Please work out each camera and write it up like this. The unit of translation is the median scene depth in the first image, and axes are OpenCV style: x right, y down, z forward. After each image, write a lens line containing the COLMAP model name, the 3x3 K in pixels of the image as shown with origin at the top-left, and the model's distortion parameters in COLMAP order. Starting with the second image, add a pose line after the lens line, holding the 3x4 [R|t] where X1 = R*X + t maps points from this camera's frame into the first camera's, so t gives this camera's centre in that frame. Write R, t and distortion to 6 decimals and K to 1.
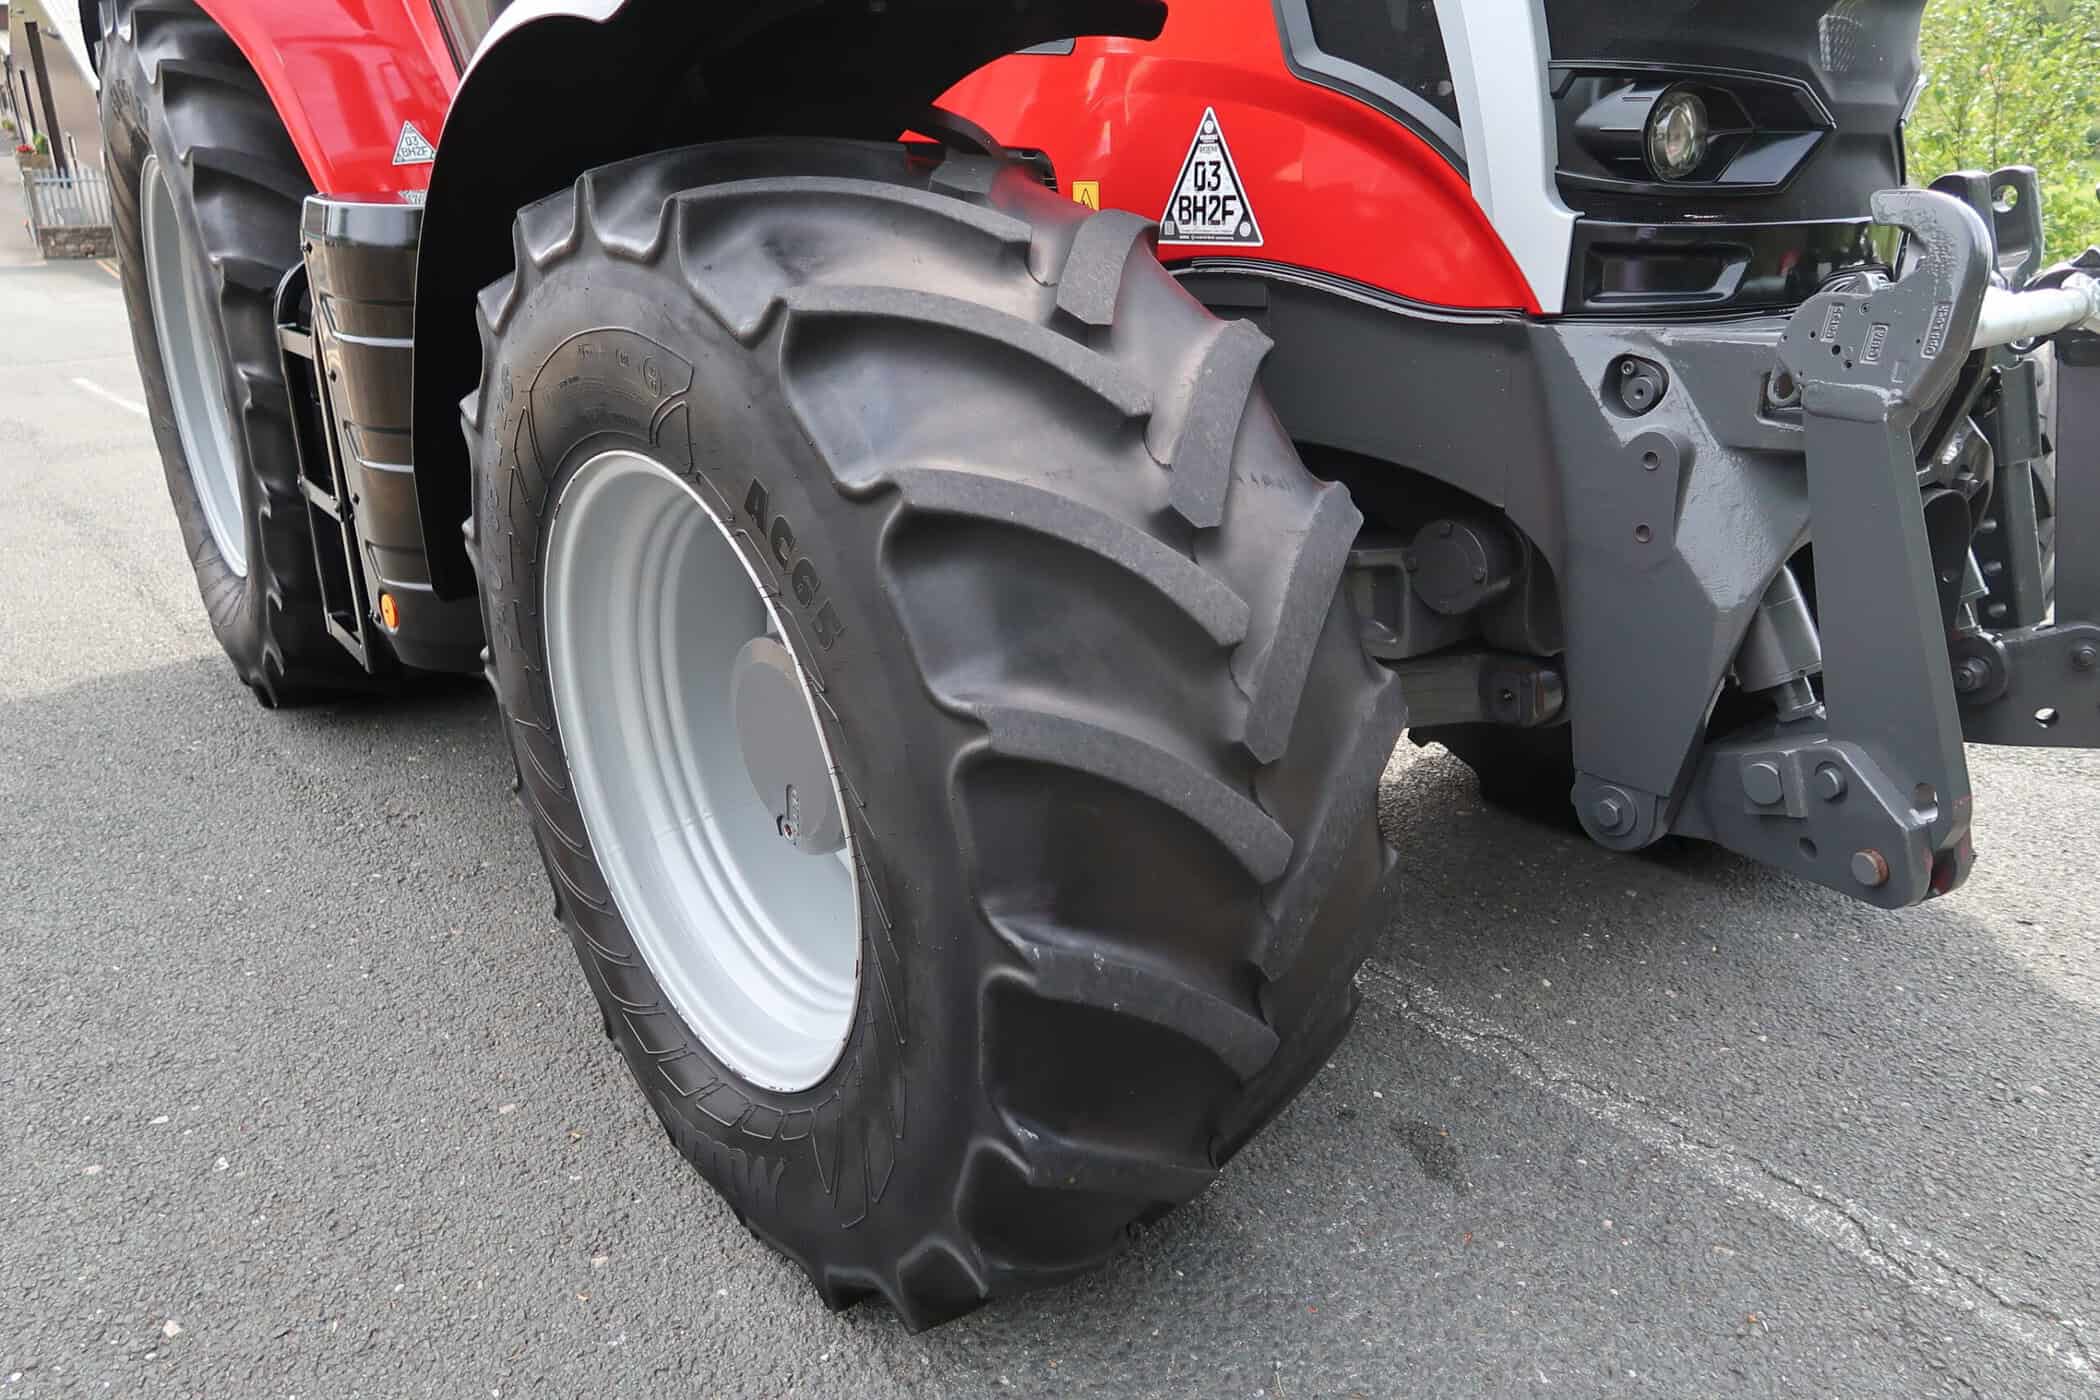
lens RADIAL K [[1429.0, 0, 1049.1], [0, 1429.0, 710.6], [0, 0, 1]] dist [-0.020438, 0.005784]
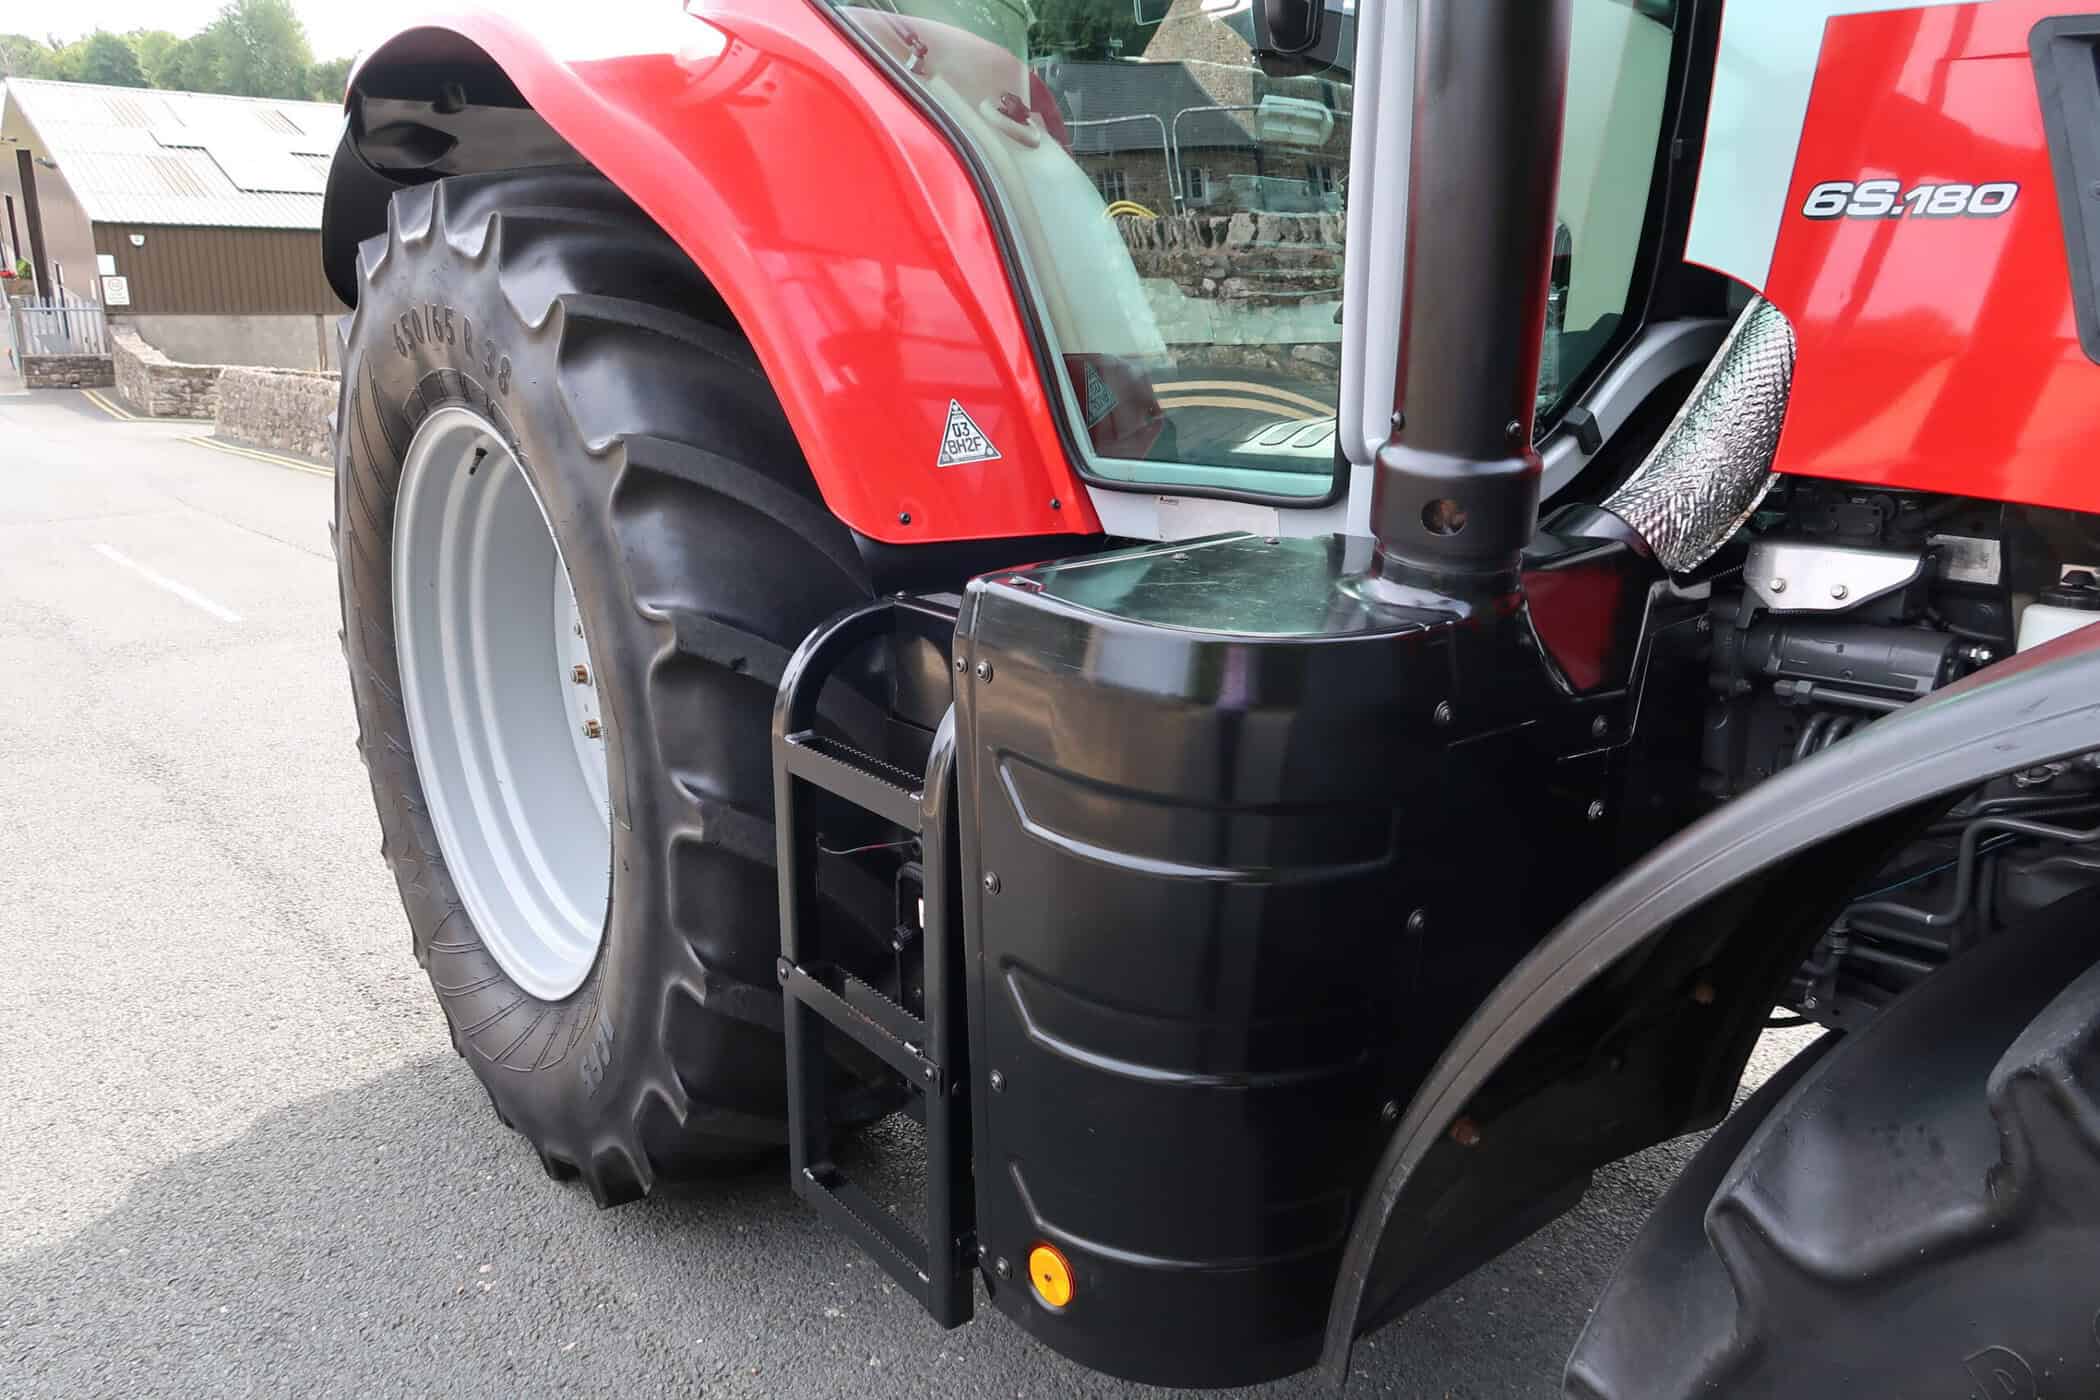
lens RADIAL K [[1429.0, 0, 1049.1], [0, 1429.0, 710.6], [0, 0, 1]] dist [-0.020438, 0.005784]
pose [[0.999498, 0.008325, 0.030573, -0.352225], [-0.005658, 0.996253, -0.086299, -0.180248], [-0.031177, 0.086083, 0.995800, 0.299193]]
